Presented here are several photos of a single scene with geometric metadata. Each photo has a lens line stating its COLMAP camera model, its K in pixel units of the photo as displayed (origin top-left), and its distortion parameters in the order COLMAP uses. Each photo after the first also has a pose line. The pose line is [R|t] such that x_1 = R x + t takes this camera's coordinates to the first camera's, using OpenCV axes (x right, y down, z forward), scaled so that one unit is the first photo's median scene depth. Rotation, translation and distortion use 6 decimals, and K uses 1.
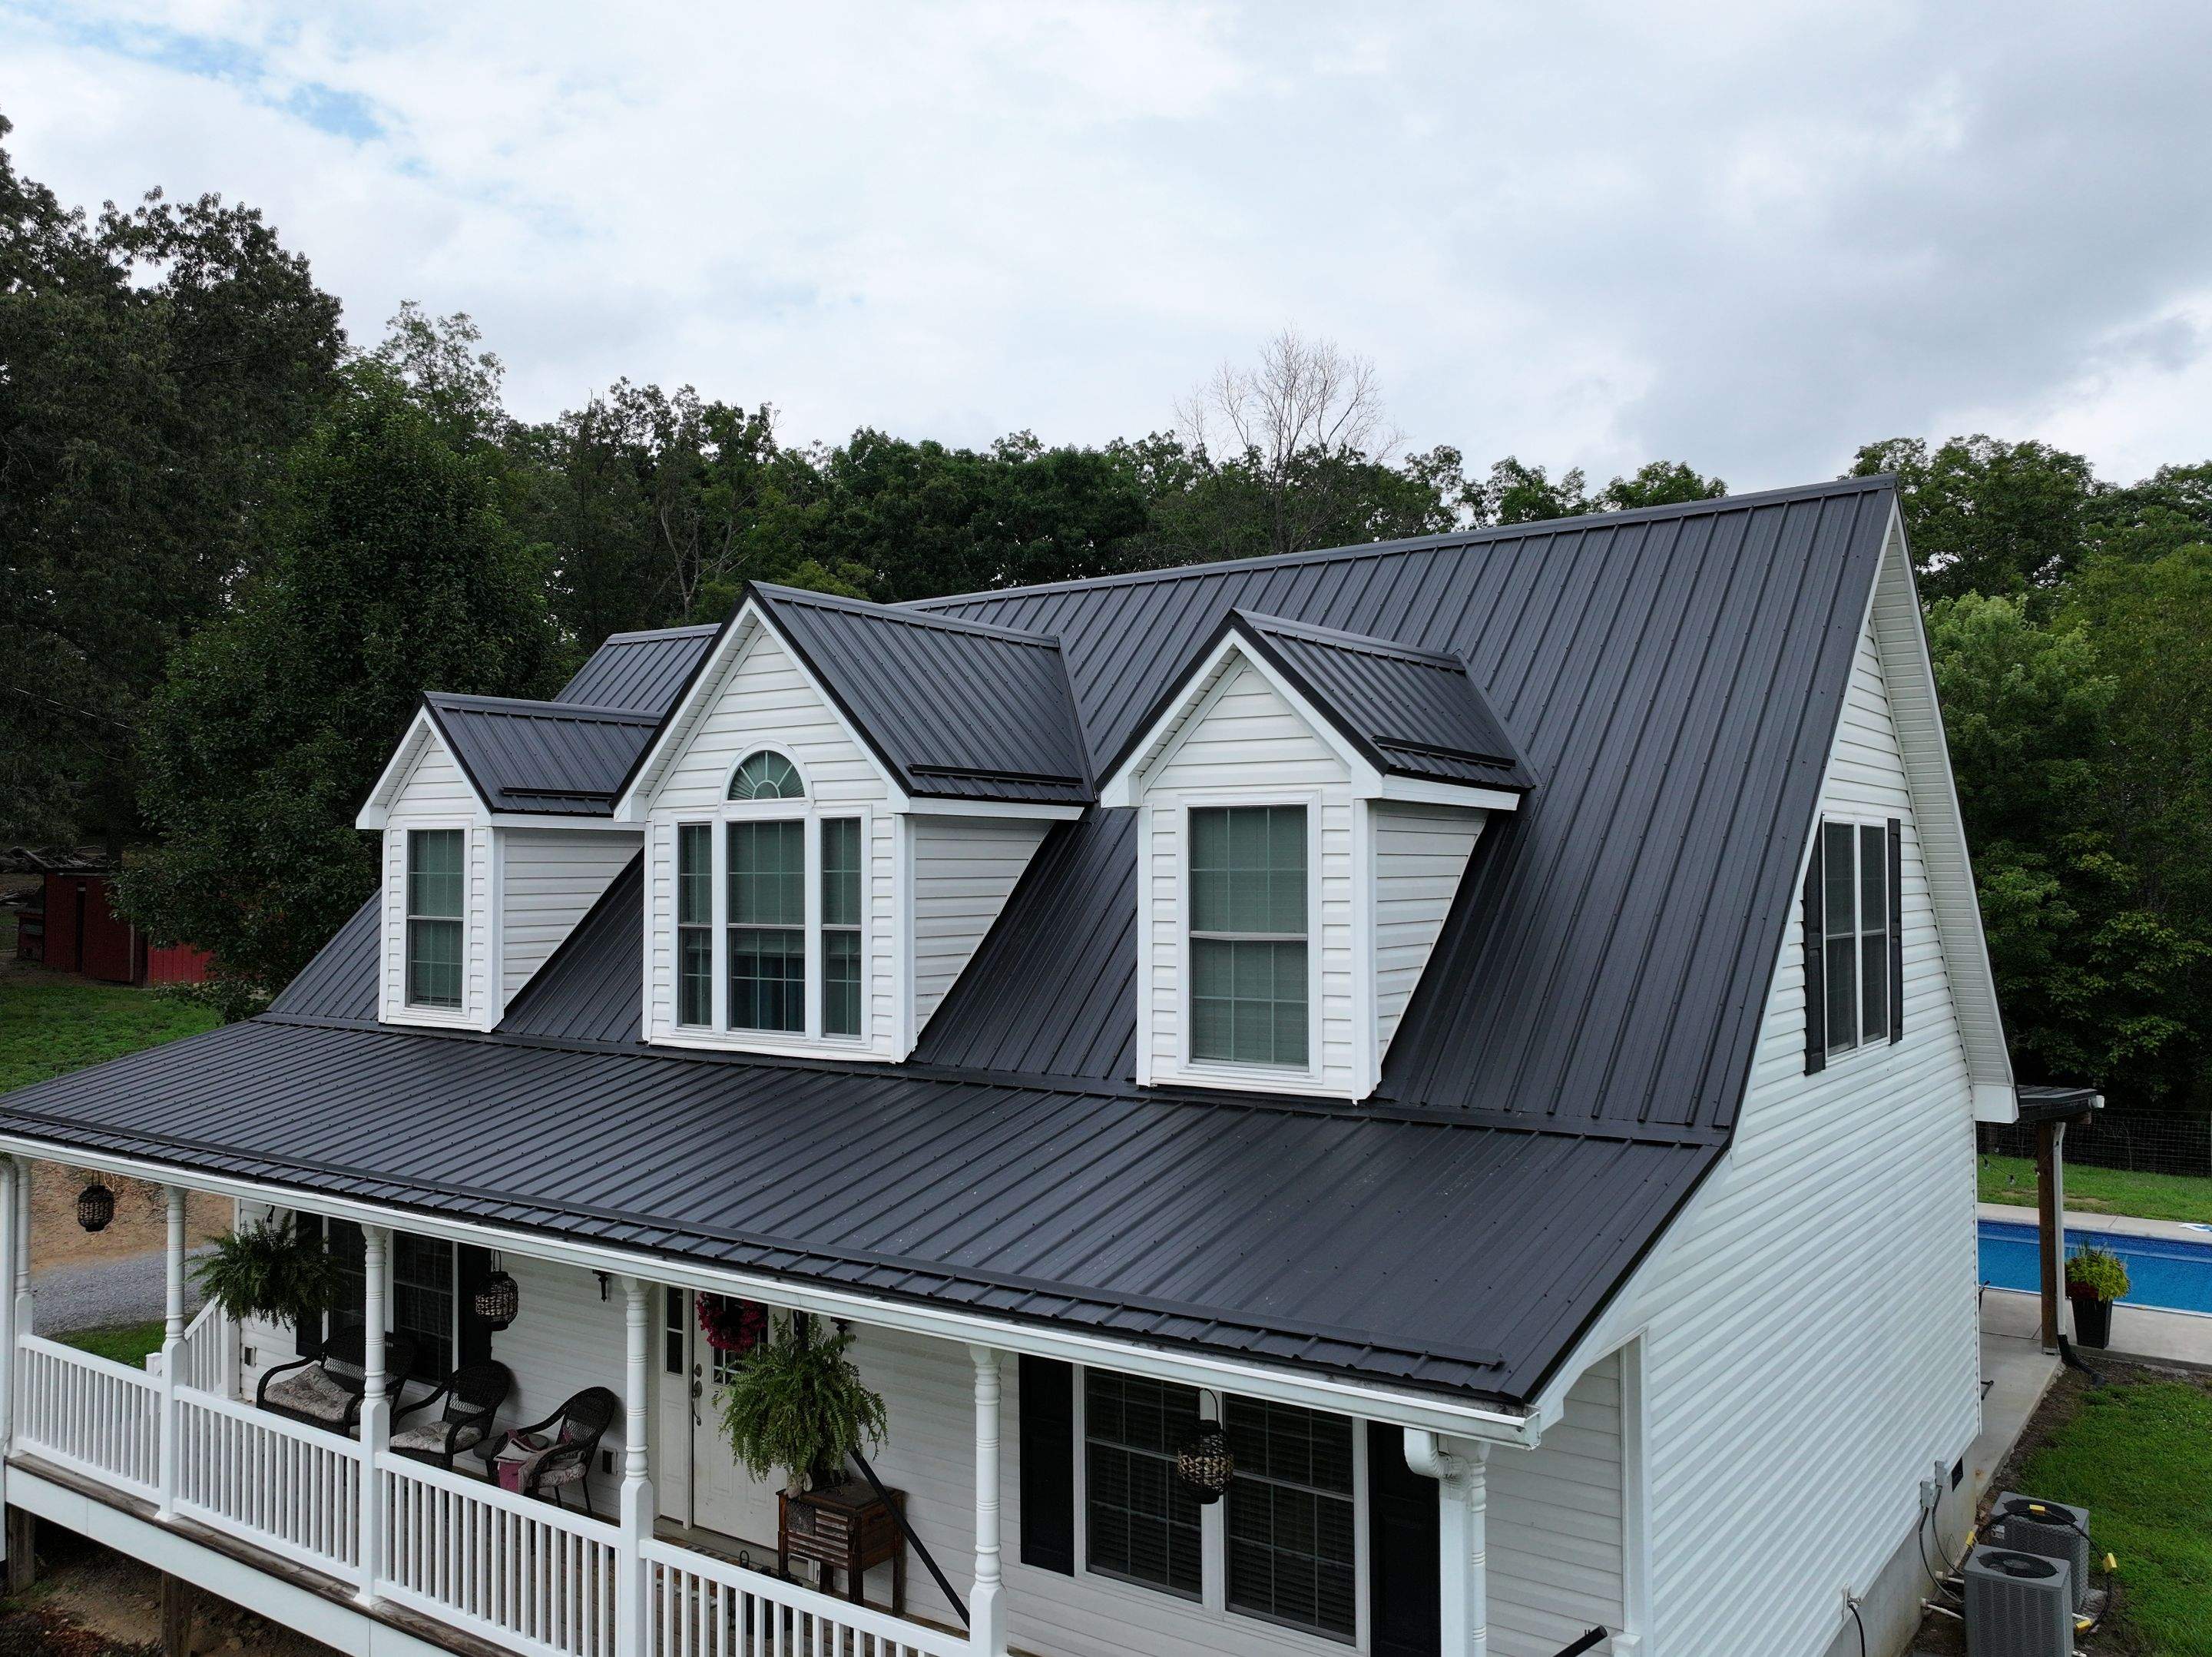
lens RADIAL K [[1760.6, 0, 1108.3], [0, 1760.6, 830.2], [0, 0, 1]] dist [0.000405, 0.012964]
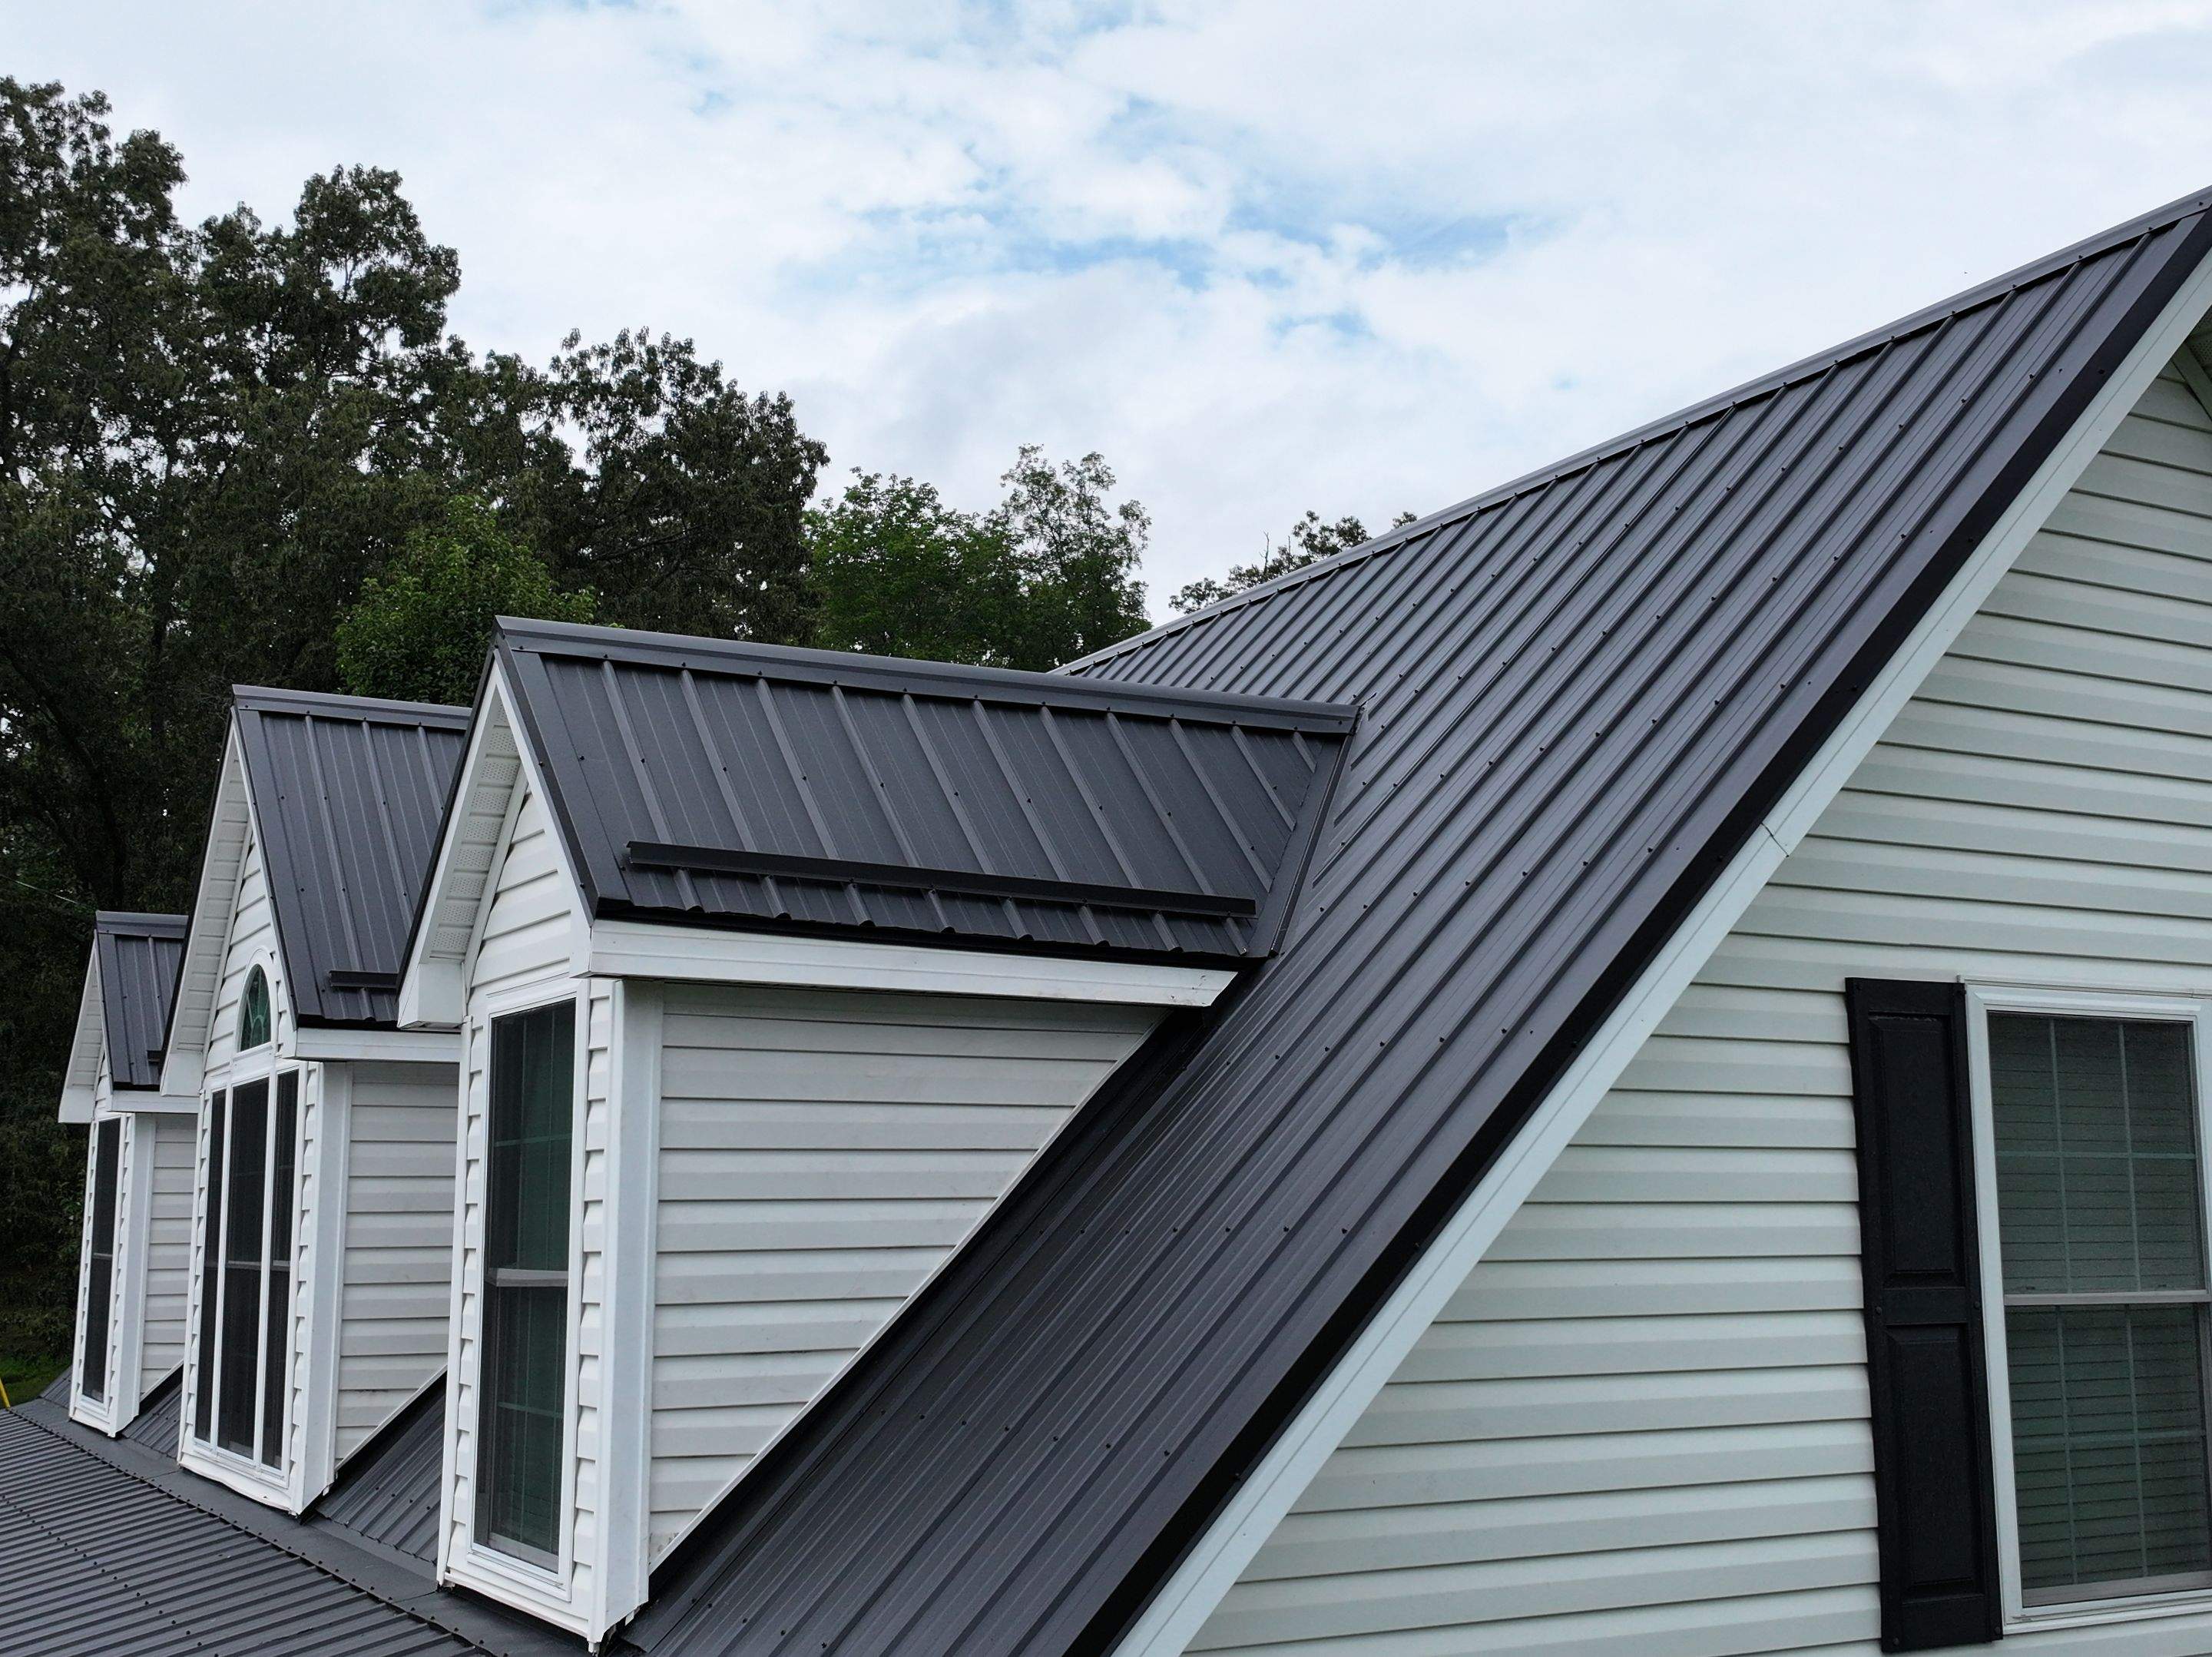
lens RADIAL K [[2541.6, 0, 1111.8], [0, 2541.6, 825.4], [0, 0, 1]] dist [0.001452, 0.000000]
pose [[0.905422, -0.068079, -0.419019, 0.423213], [0.012490, 0.990902, -0.134005, 0.026000], [0.424330, 0.116097, 0.898034, 0.343900]]
